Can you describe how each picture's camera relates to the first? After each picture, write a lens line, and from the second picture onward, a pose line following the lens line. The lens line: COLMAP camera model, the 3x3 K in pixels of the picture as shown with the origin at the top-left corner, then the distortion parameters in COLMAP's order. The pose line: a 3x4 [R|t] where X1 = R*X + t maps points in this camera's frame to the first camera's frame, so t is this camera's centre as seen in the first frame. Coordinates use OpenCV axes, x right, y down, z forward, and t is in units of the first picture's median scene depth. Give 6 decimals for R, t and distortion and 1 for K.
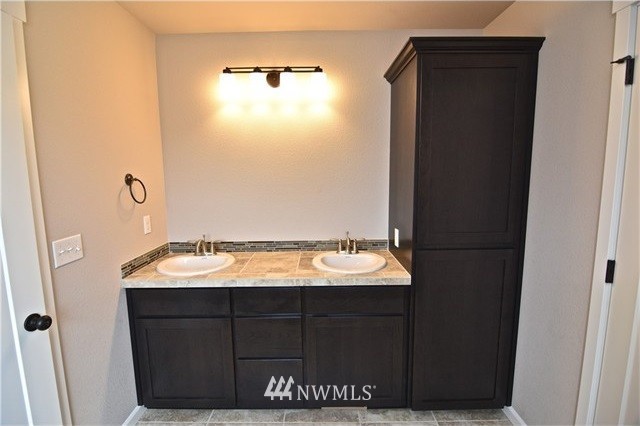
lens RADIAL K [[308.1, 0, 321.3], [0, 308.1, 209.6], [0, 0, 1]] dist [-0.014547, -0.004907]
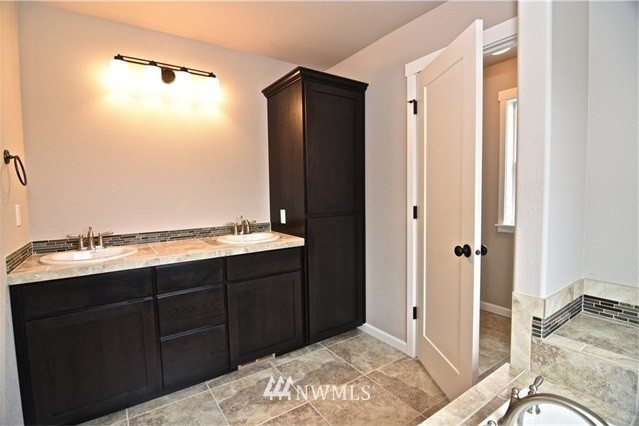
lens RADIAL K [[307.6, 0, 312.8], [0, 307.6, 214.2], [0, 0, 1]] dist [-0.014547, -0.004907]
pose [[0.826450, -0.041348, 0.561490, -0.364363], [0.078221, 0.996060, -0.041783, 0.142928], [-0.557550, 0.078451, 0.826428, -0.123188]]
